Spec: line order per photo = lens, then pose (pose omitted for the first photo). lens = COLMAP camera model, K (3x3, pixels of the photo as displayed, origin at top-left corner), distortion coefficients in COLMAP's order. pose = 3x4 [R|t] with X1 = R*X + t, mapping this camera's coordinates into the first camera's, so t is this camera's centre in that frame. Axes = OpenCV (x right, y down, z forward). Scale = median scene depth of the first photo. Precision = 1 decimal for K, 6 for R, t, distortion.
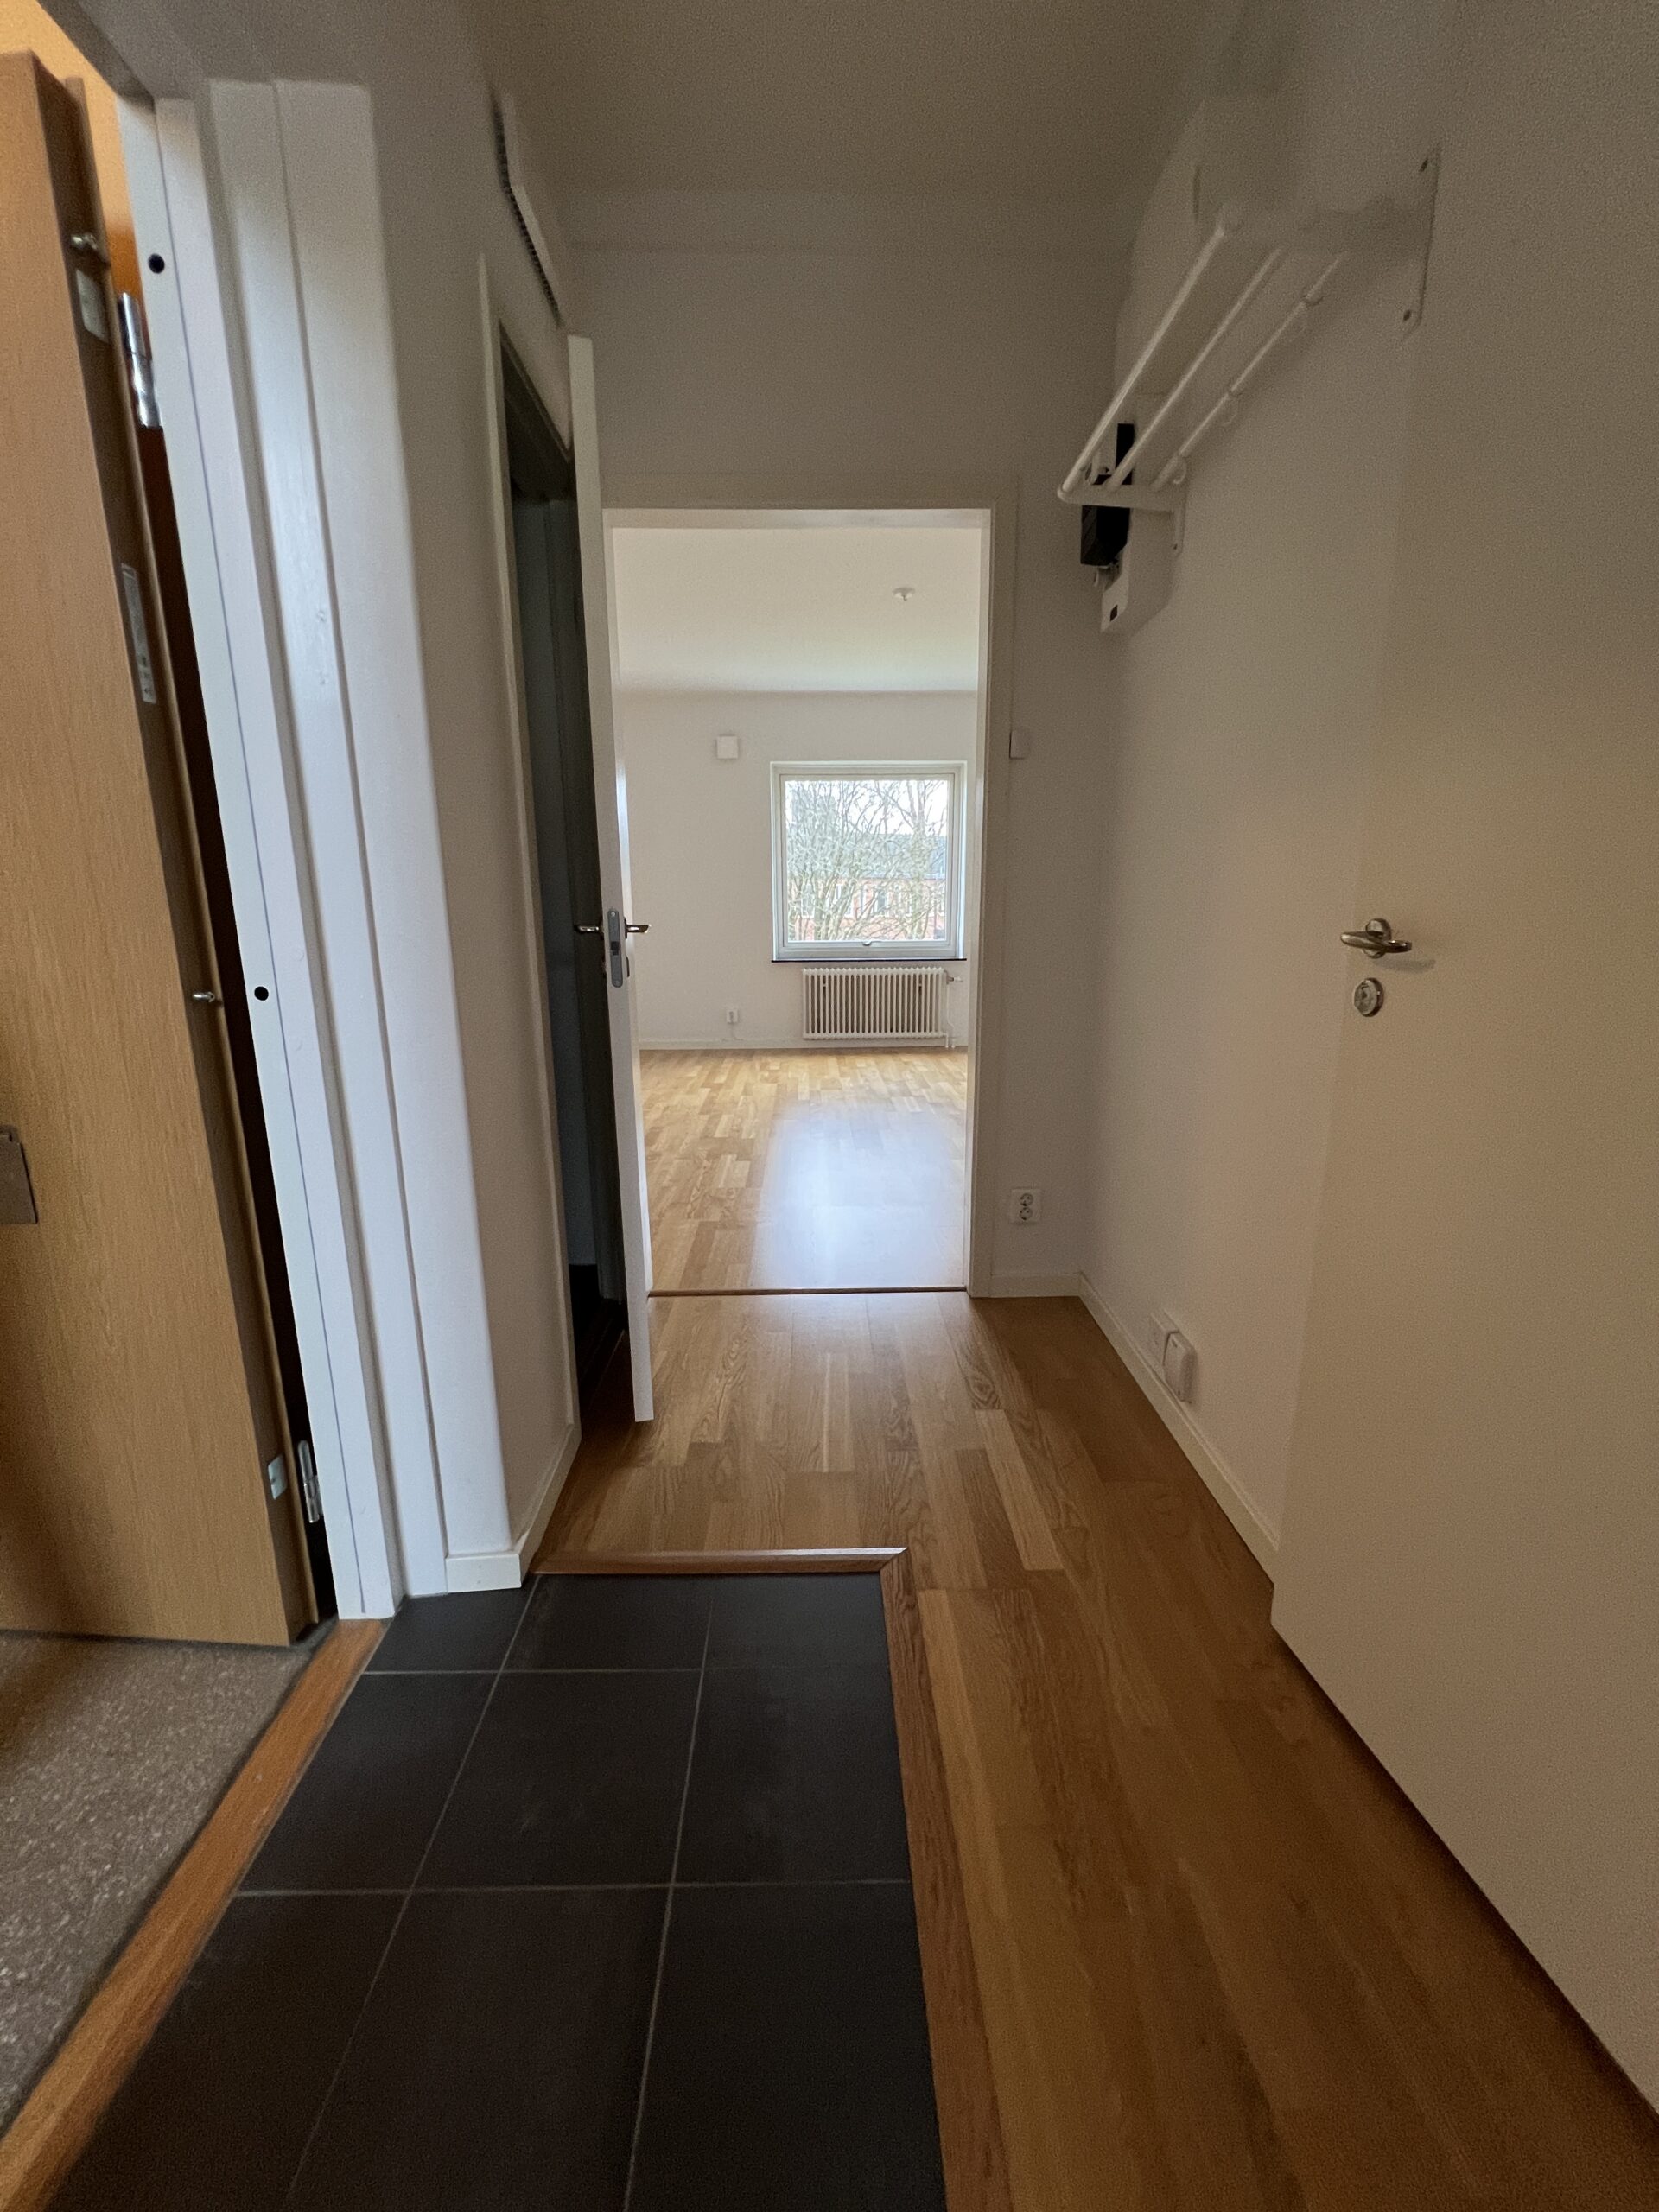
lens RADIAL K [[881.5, 0, 819.6], [0, 881.5, 1093.1], [0, 0, 1]] dist [-0.001564, 0.000115]
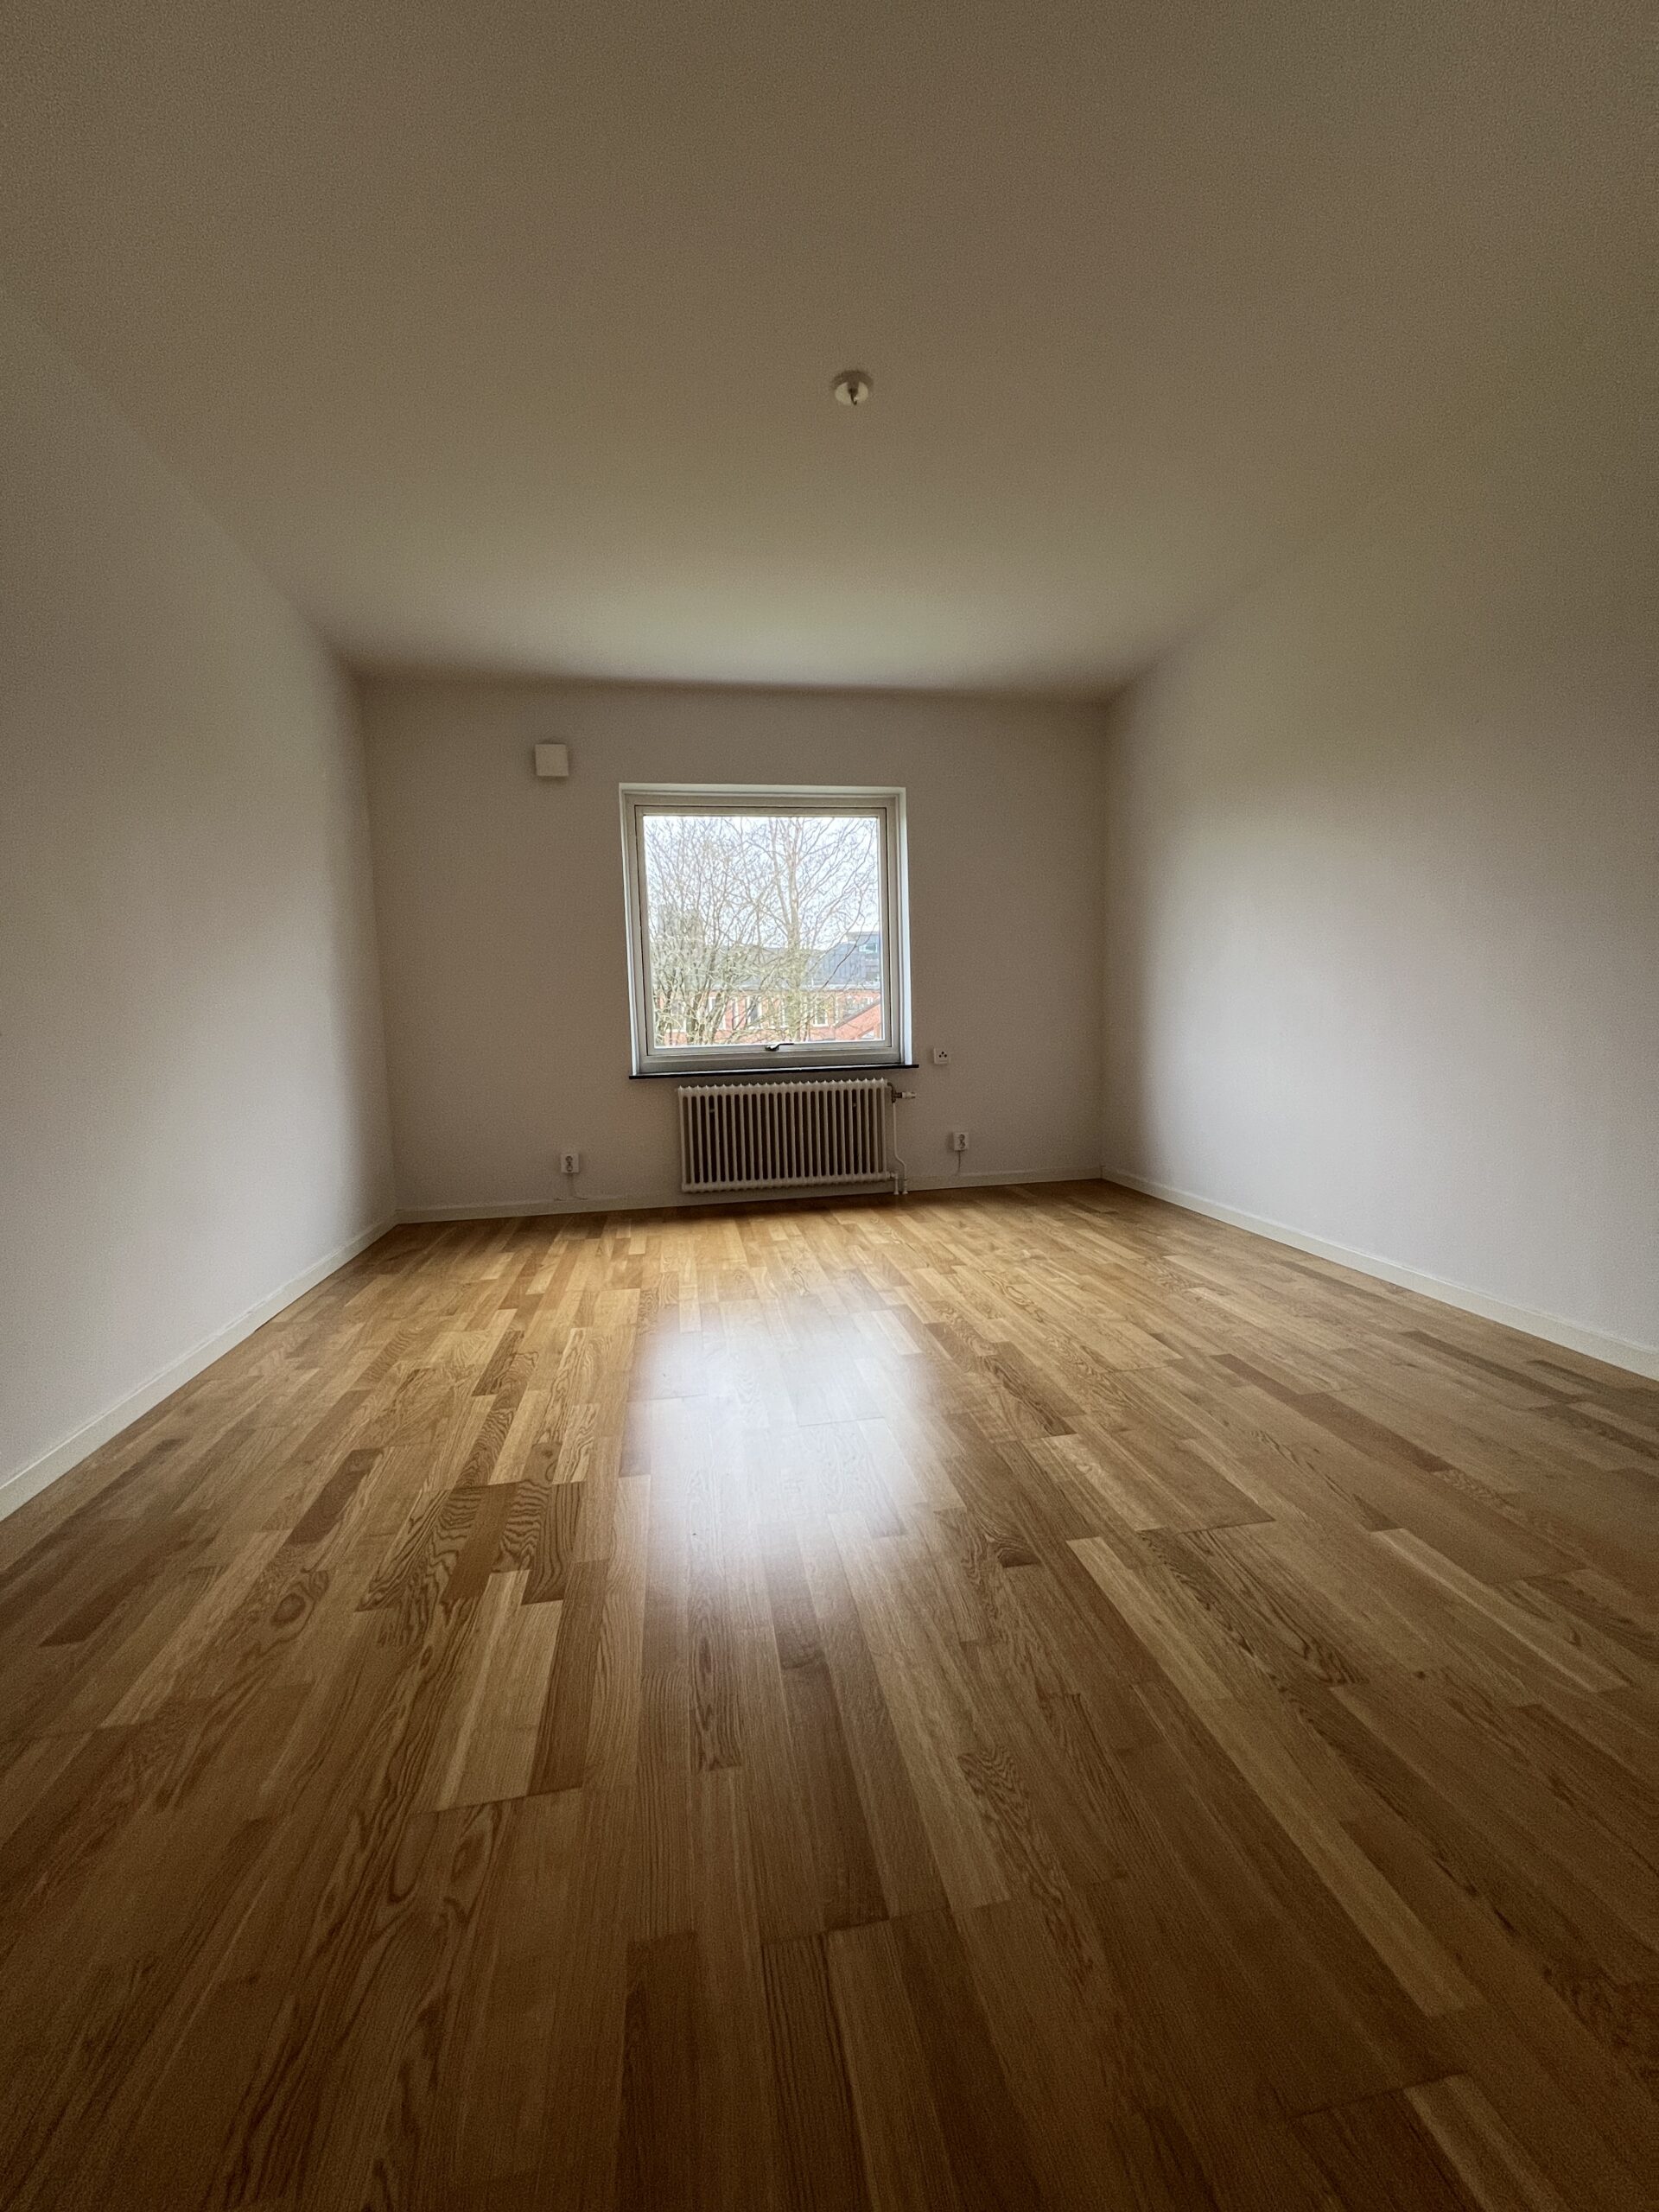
lens RADIAL K [[891.2, 0, 832.2], [0, 891.2, 1085.4], [0, 0, 1]] dist [-0.000362, 0.000015]
pose [[0.987057, -0.034777, 0.156551, -0.009794], [0.055811, 0.989672, -0.132041, -0.049383], [-0.150342, 0.139069, 0.978804, 0.338296]]
